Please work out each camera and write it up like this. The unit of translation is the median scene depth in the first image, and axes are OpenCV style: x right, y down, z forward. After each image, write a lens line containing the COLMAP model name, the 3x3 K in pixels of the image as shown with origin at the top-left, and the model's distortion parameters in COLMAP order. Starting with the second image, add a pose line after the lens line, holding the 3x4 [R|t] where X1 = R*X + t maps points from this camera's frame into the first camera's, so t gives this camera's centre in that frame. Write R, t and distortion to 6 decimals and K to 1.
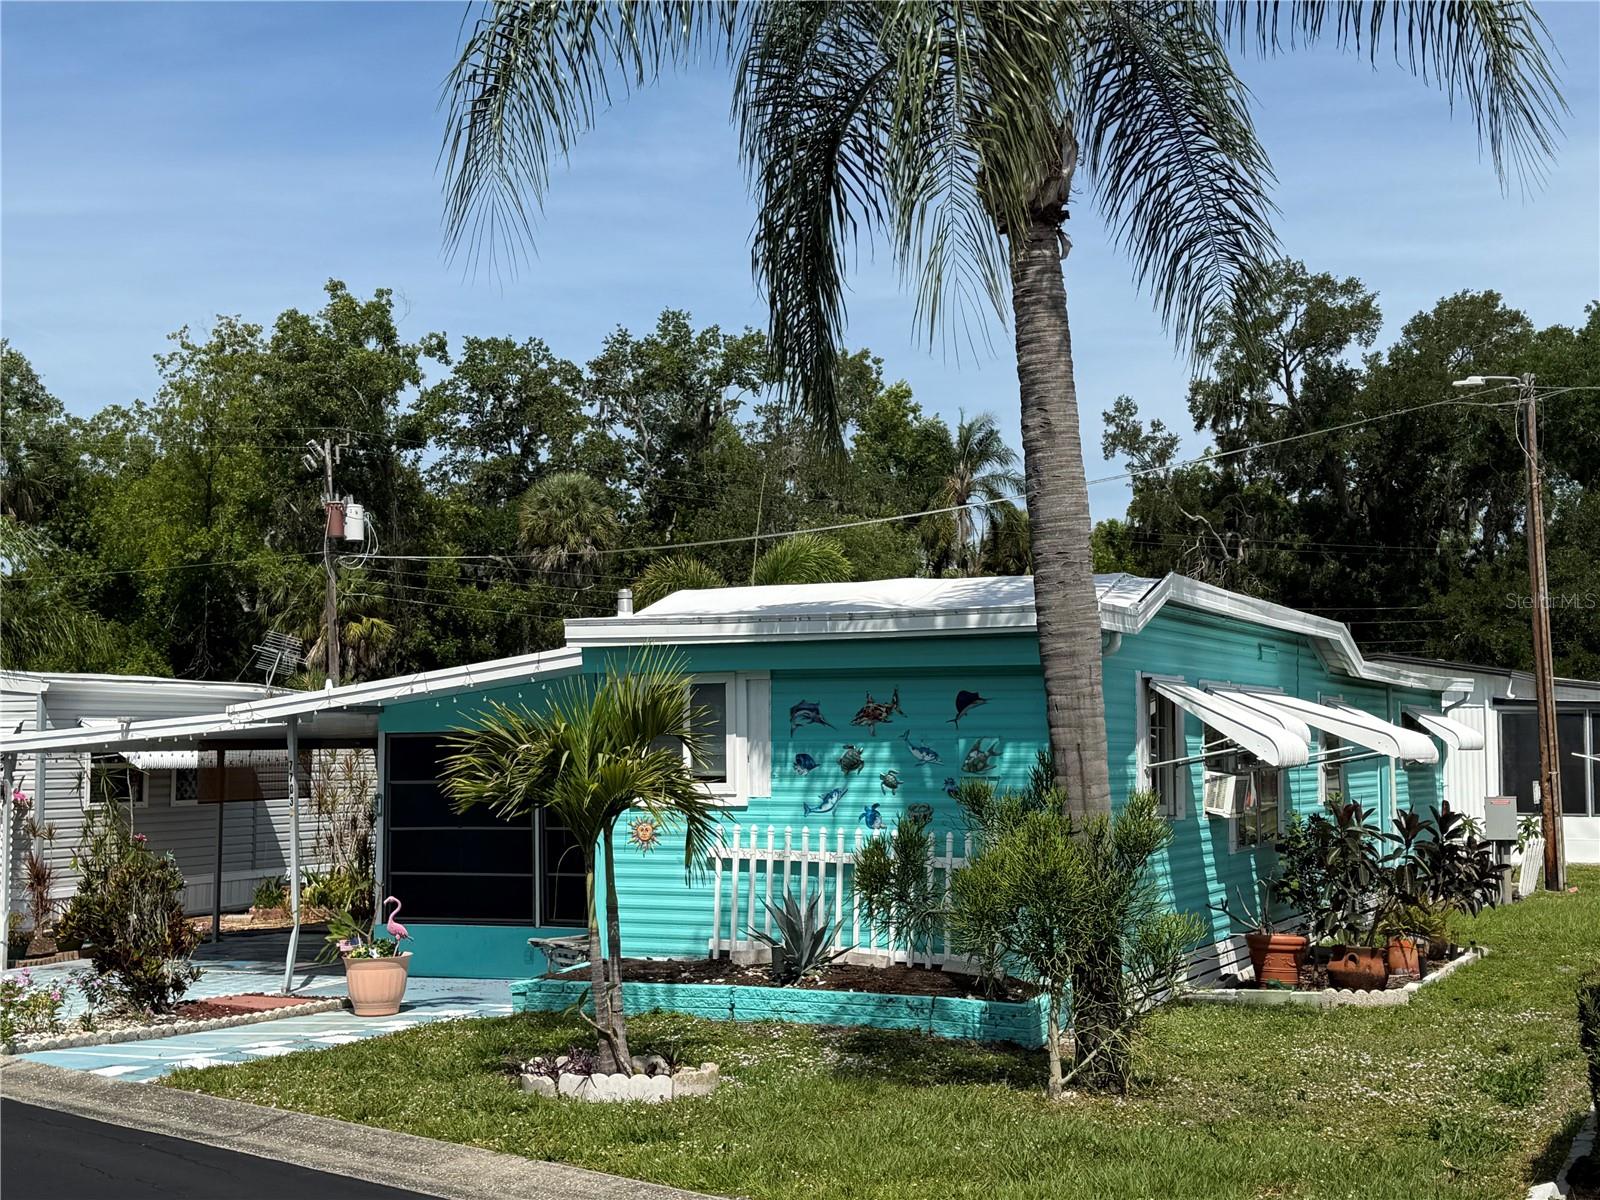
lens RADIAL K [[2089.3, 0, 800.0], [0, 2089.3, 600.0], [0, 0, 1]] dist [0.115187, 0.001348]
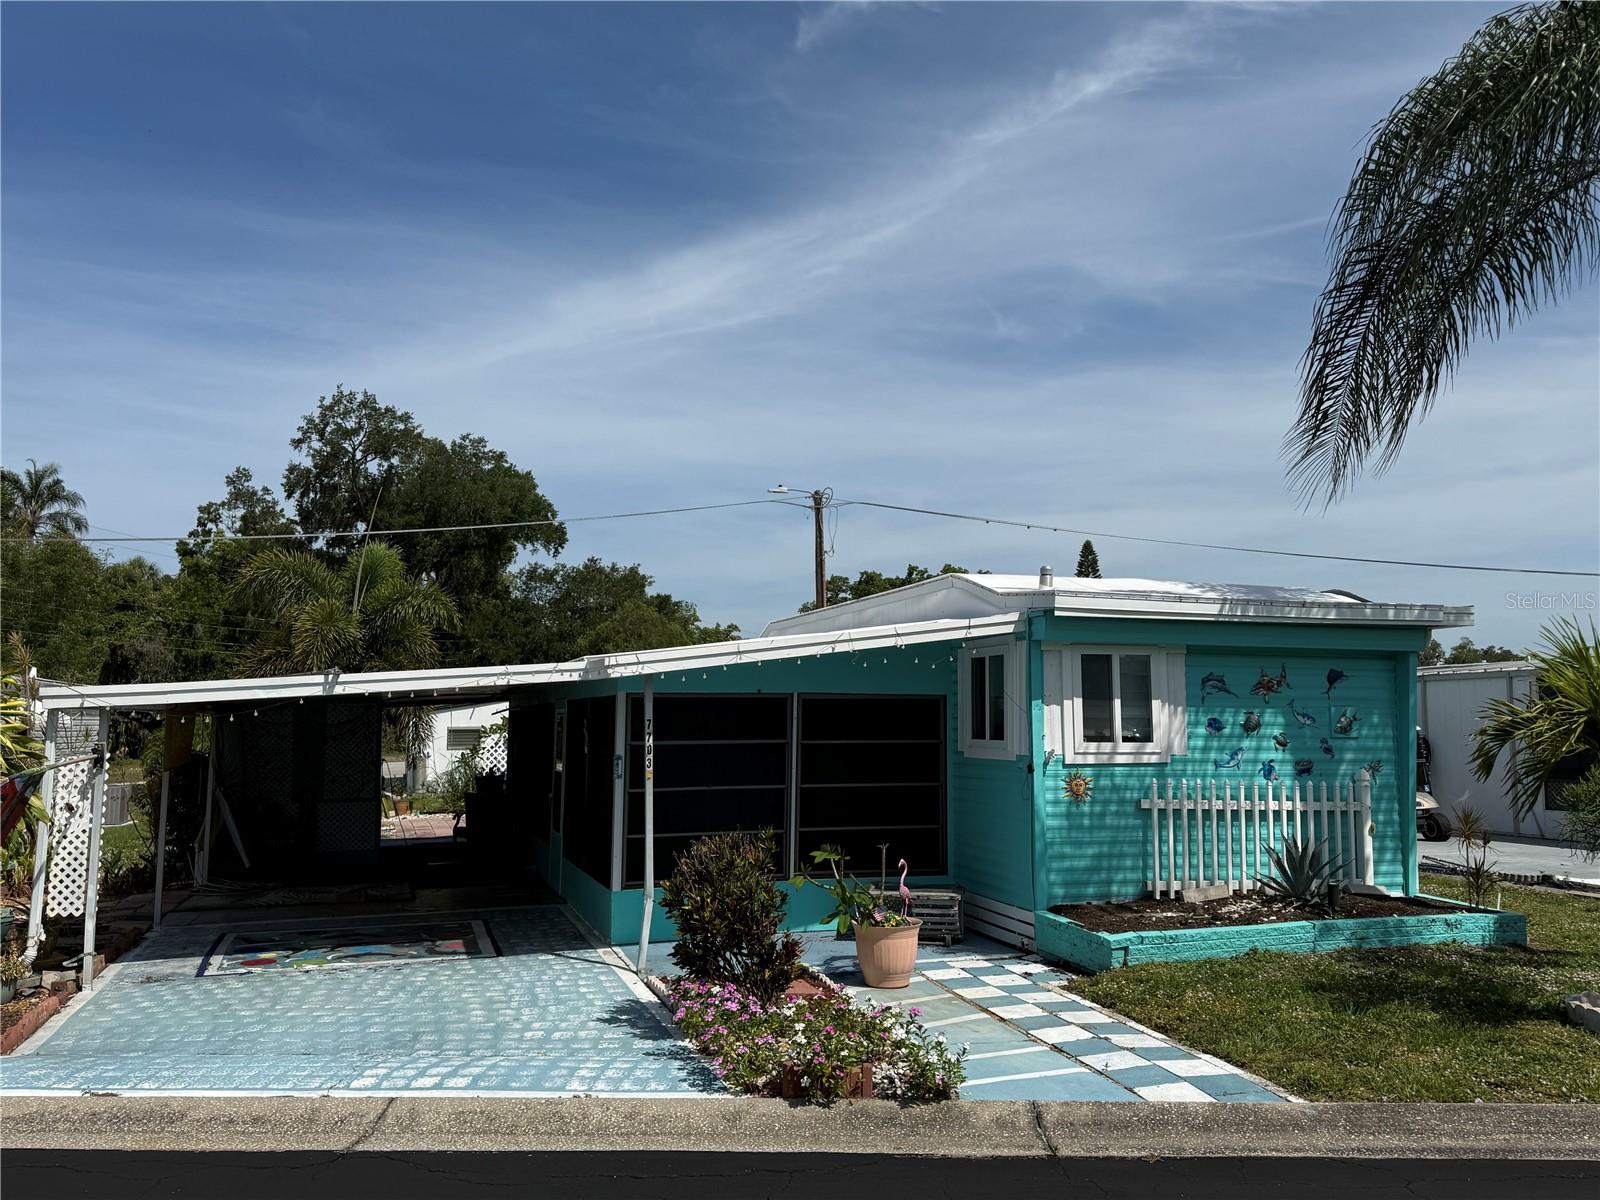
lens RADIAL K [[1248.3, 0, 800.0], [0, 1248.3, 600.0], [0, 0, 1]] dist [0.131080, -0.241538]
pose [[0.730931, 0.072083, 0.678634, -0.646383], [-0.053695, 0.997398, -0.048109, 0.052912], [-0.680336, -0.001275, 0.732899, 0.622559]]
